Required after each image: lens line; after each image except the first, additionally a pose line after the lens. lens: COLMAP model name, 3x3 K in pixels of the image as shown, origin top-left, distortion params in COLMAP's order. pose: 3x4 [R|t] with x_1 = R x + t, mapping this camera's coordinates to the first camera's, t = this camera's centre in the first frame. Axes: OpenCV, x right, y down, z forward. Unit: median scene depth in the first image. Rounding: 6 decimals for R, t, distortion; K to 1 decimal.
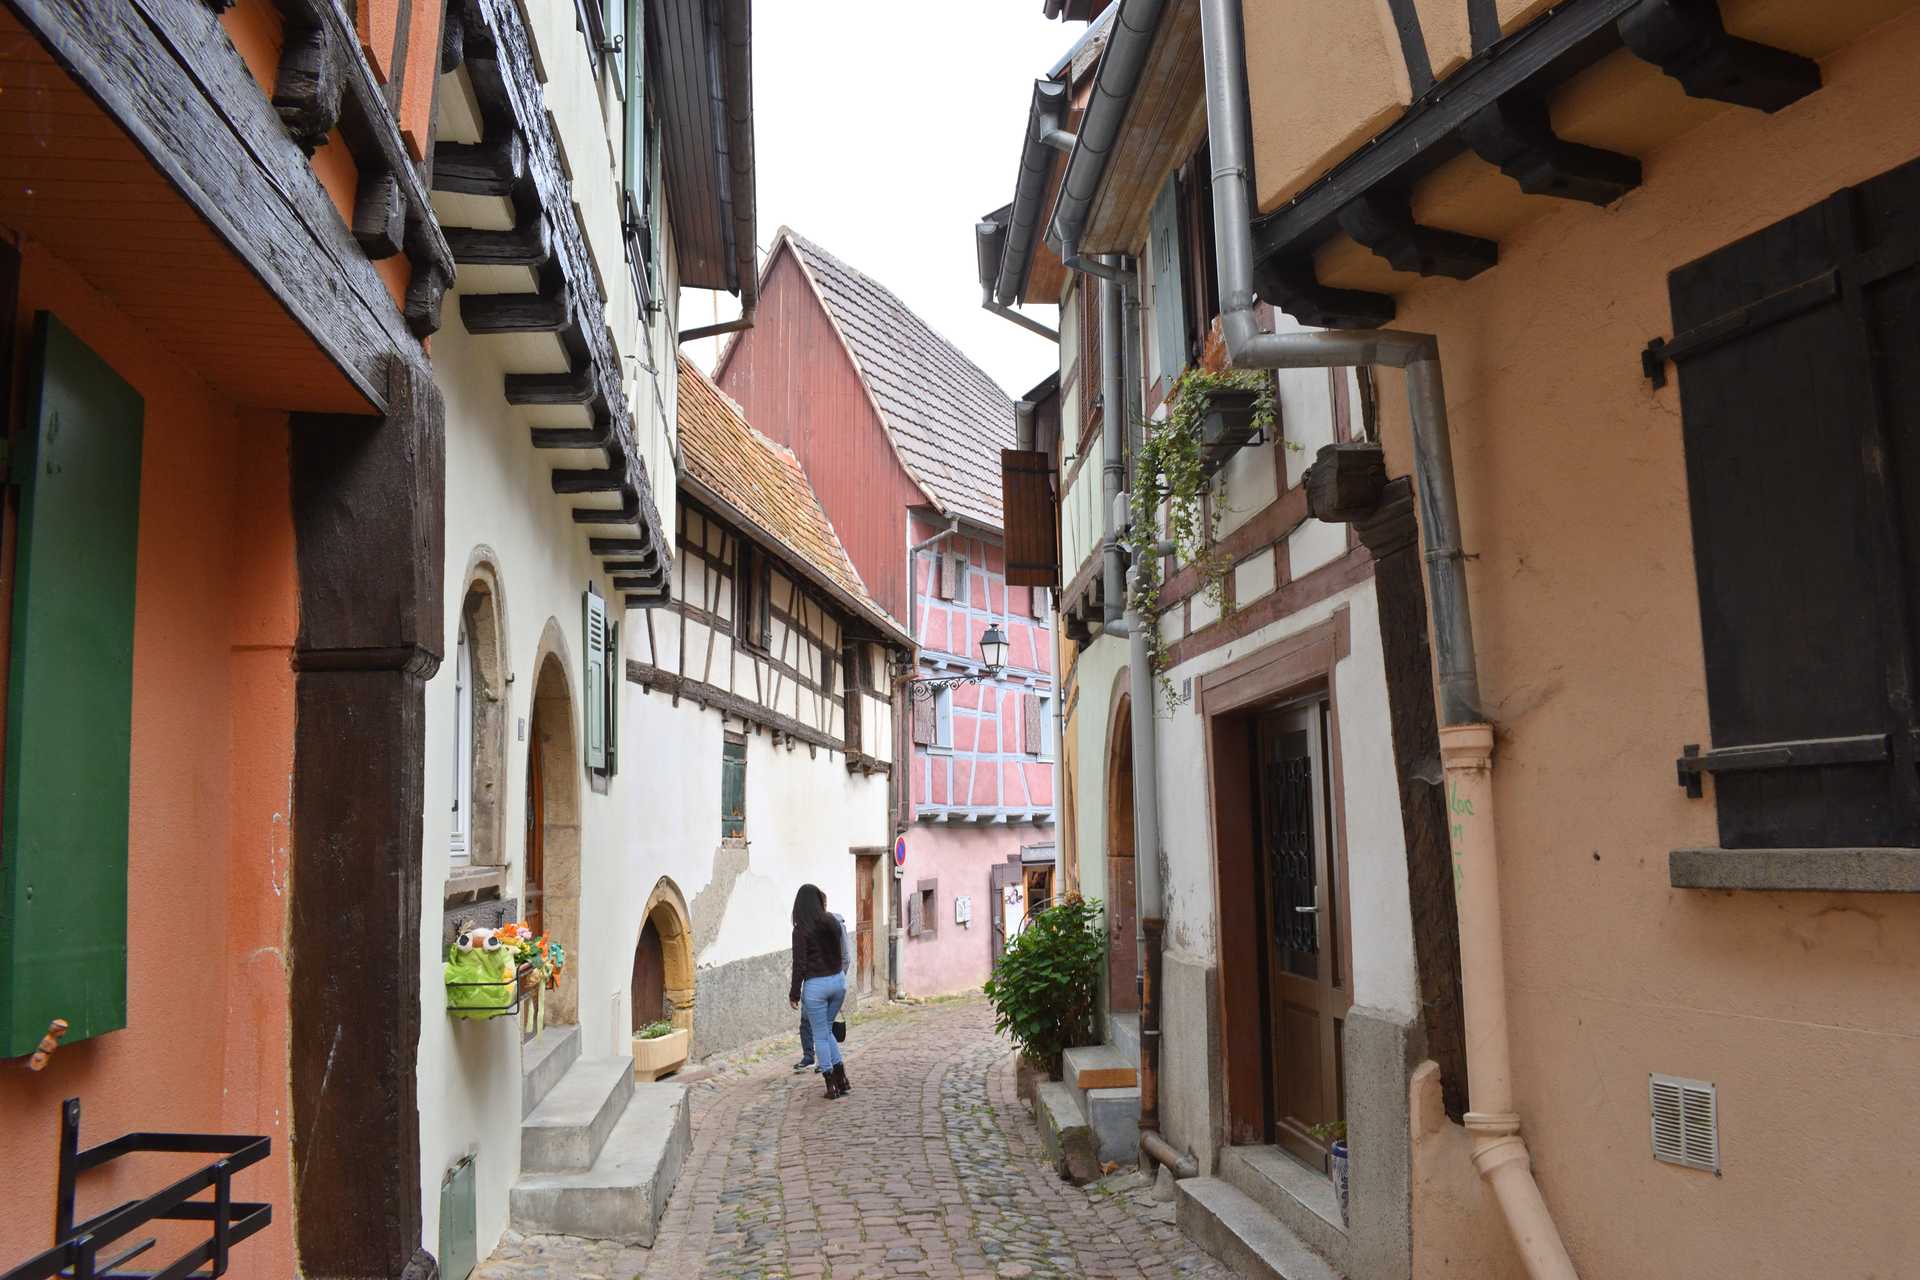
lens RADIAL K [[1548.1, 0, 957.2], [0, 1548.1, 663.0], [0, 0, 1]] dist [-0.079527, 0.007110]
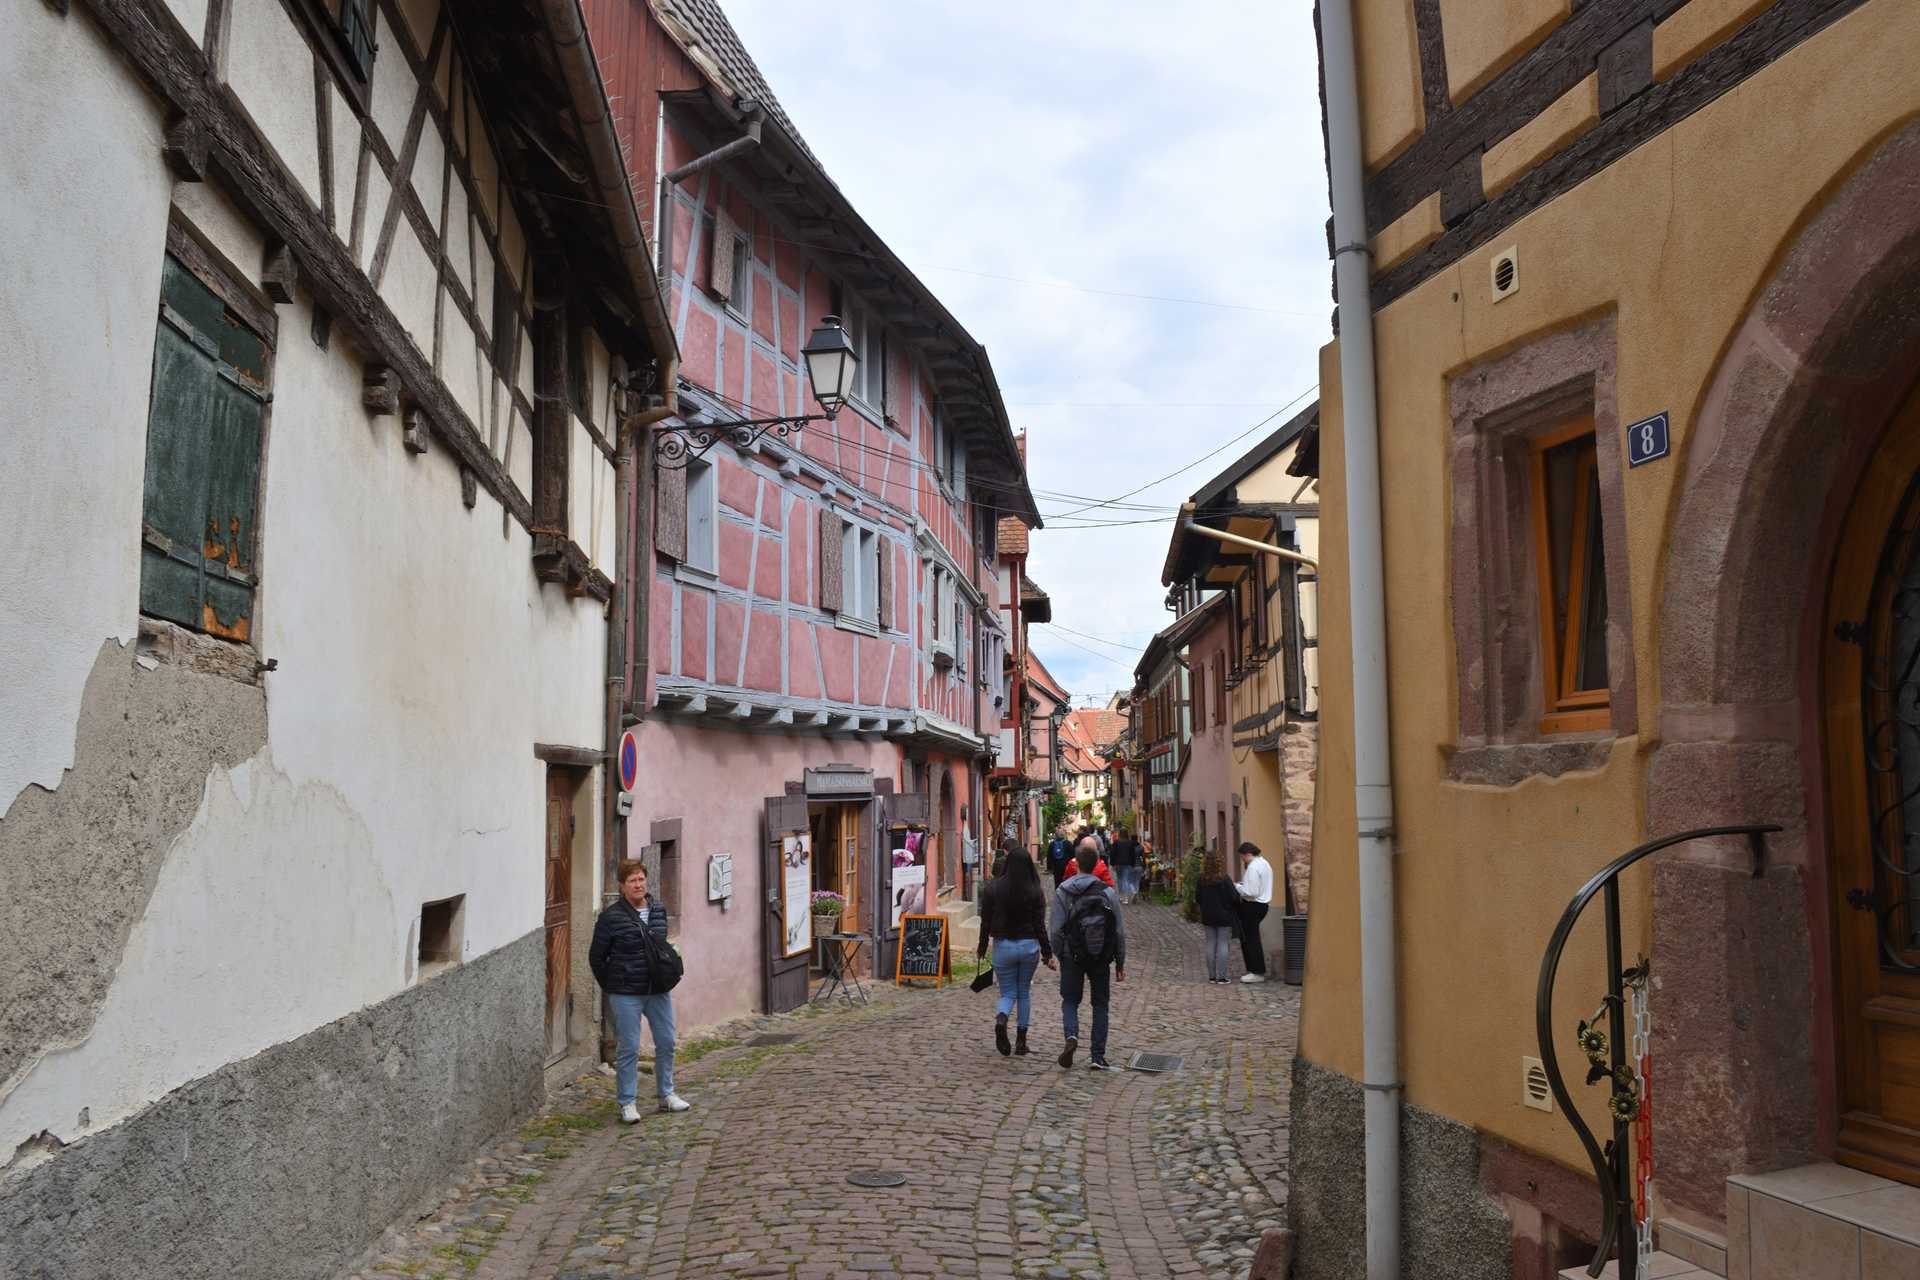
lens RADIAL K [[1548.1, 0, 957.2], [0, 1548.1, 663.0], [0, 0, 1]] dist [-0.079527, 0.007110]
pose [[0.969128, 0.030491, 0.244667, -0.054117], [-0.036724, 0.999106, 0.020952, 0.072664], [-0.243810, -0.029290, 0.969381, 0.473968]]
